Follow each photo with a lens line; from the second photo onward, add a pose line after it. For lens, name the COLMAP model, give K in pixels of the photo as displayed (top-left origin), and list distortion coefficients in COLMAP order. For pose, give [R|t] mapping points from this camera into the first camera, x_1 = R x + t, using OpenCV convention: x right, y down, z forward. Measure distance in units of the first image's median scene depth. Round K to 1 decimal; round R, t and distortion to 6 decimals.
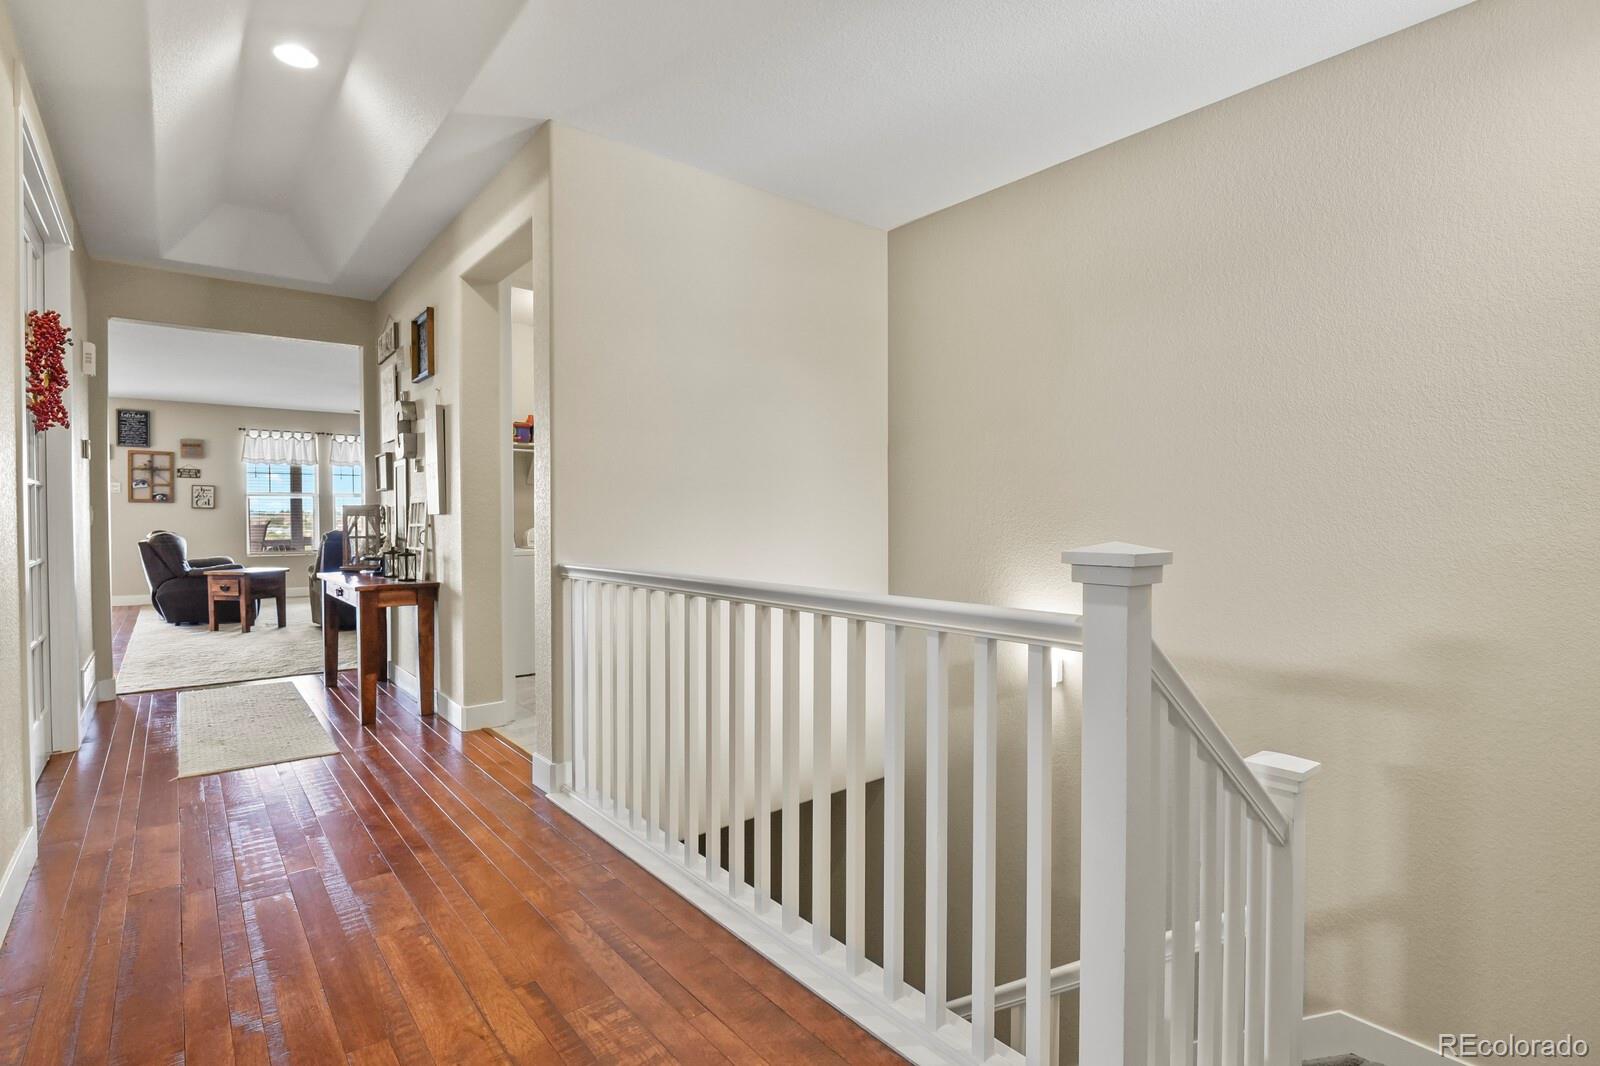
lens RADIAL K [[776.5, 0, 807.7], [0, 776.5, 527.5], [0, 0, 1]] dist [-0.004122, -0.006956]
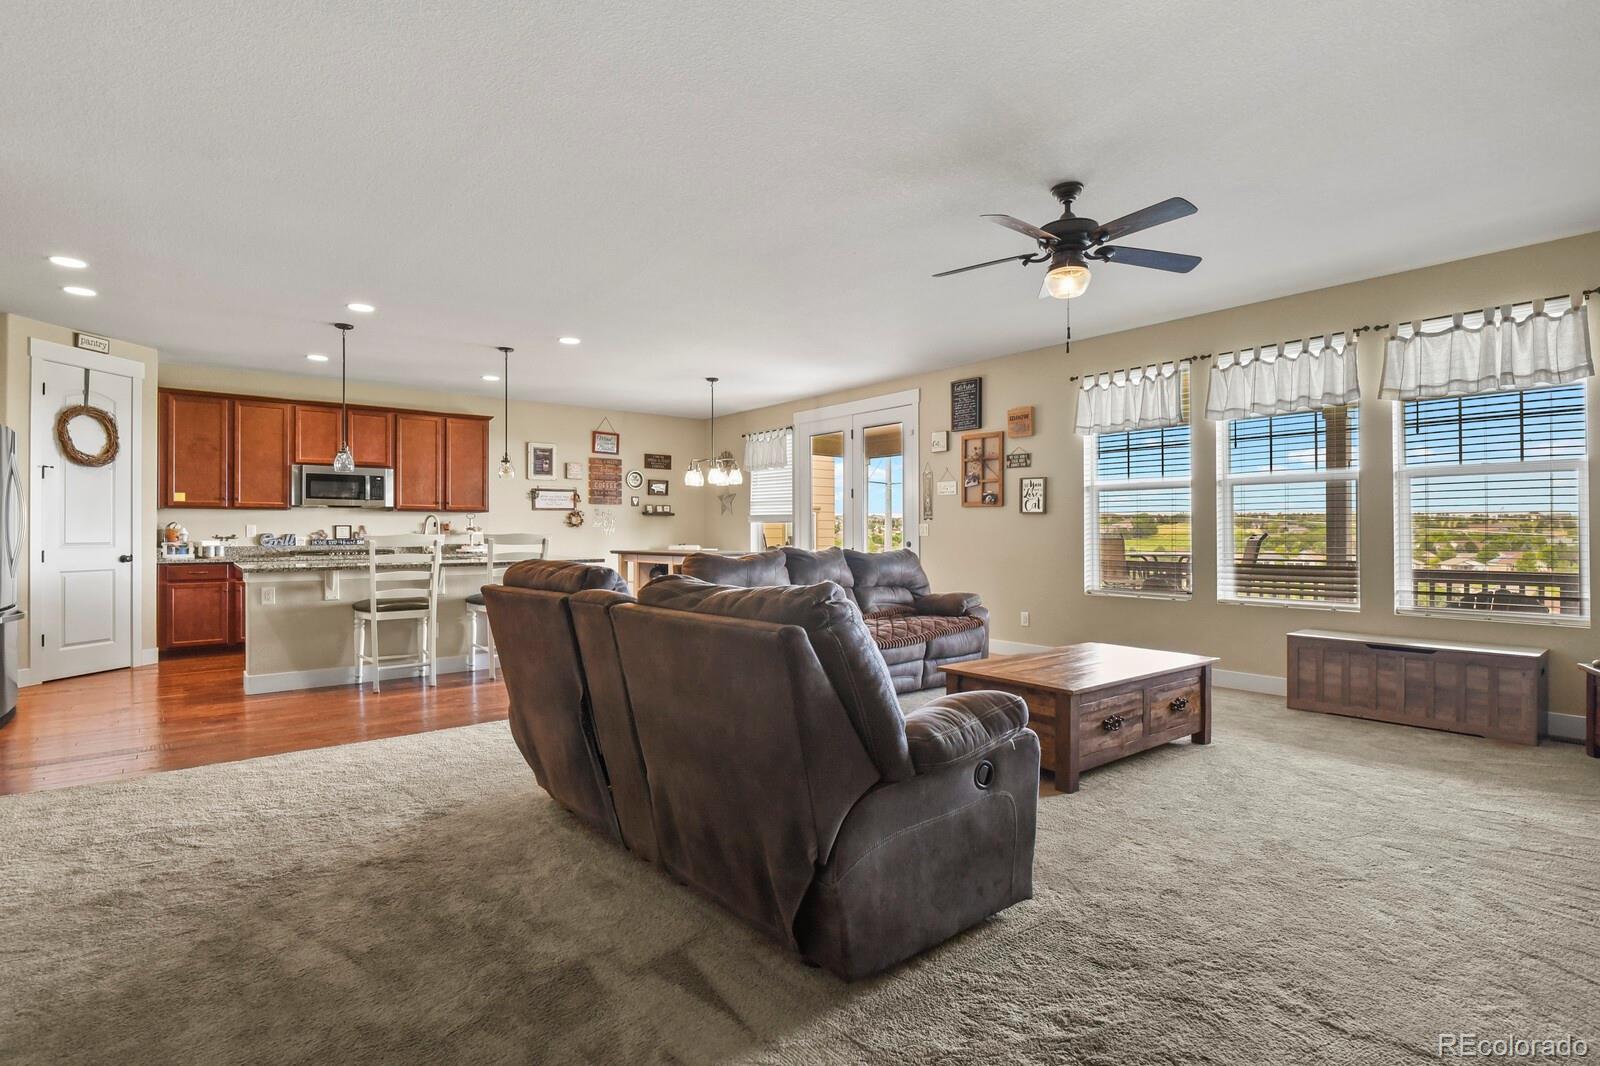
lens RADIAL K [[776.5, 0, 803.3], [0, 776.5, 529.3], [0, 0, 1]] dist [-0.004122, -0.006956]
pose [[-0.004539, 0.000549, -0.999990, -0.141376], [-0.011927, 0.999929, 0.000603, -0.010149], [0.999919, 0.011930, -0.004533, 0.832579]]
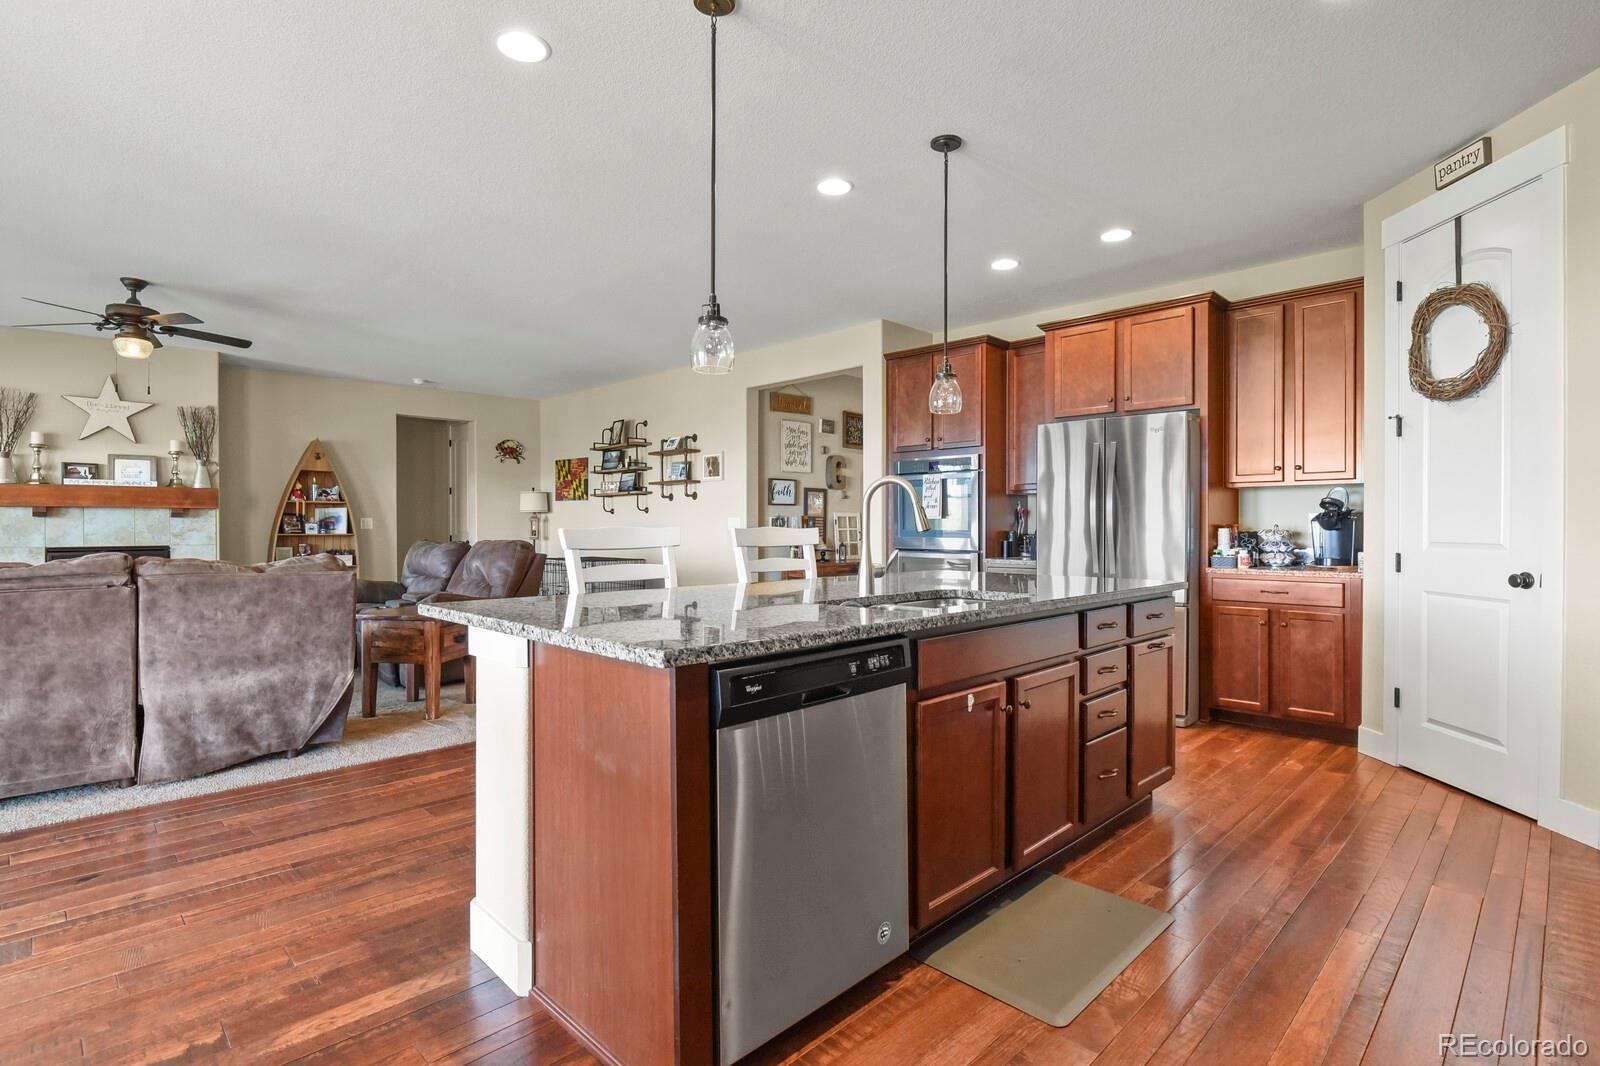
lens RADIAL K [[776.5, 0, 806.6], [0, 776.5, 528.9], [0, 0, 1]] dist [-0.004122, -0.006956]
pose [[-0.098436, -0.002186, 0.995141, -1.015591], [0.014958, 0.999881, 0.003676, -0.003837], [-0.995031, 0.015247, -0.098391, 0.576736]]
